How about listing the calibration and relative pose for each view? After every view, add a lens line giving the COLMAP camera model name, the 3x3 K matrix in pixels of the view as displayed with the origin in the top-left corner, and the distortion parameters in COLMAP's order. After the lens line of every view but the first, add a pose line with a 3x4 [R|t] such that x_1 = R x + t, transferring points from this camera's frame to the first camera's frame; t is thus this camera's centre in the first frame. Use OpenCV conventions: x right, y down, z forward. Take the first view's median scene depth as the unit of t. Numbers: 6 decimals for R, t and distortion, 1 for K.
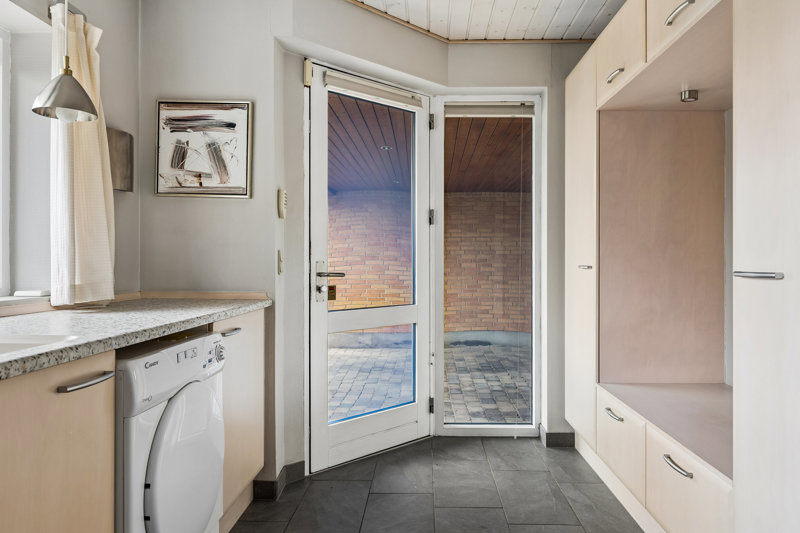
lens RADIAL K [[571.6, 0, 401.5], [0, 571.6, 261.1], [0, 0, 1]] dist [0.002448, -0.006486]
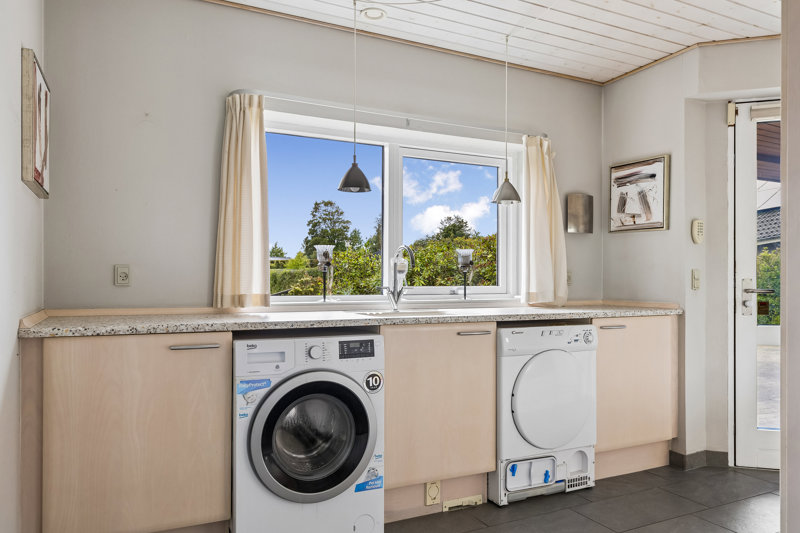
lens RADIAL K [[571.6, 0, 398.8], [0, 571.6, 271.2], [0, 0, 1]] dist [0.002448, -0.006486]
pose [[0.458882, -0.015216, -0.888367, 0.600886], [0.001786, 0.999867, -0.016203, 0.003067], [0.888495, 0.005849, 0.458849, -0.126329]]
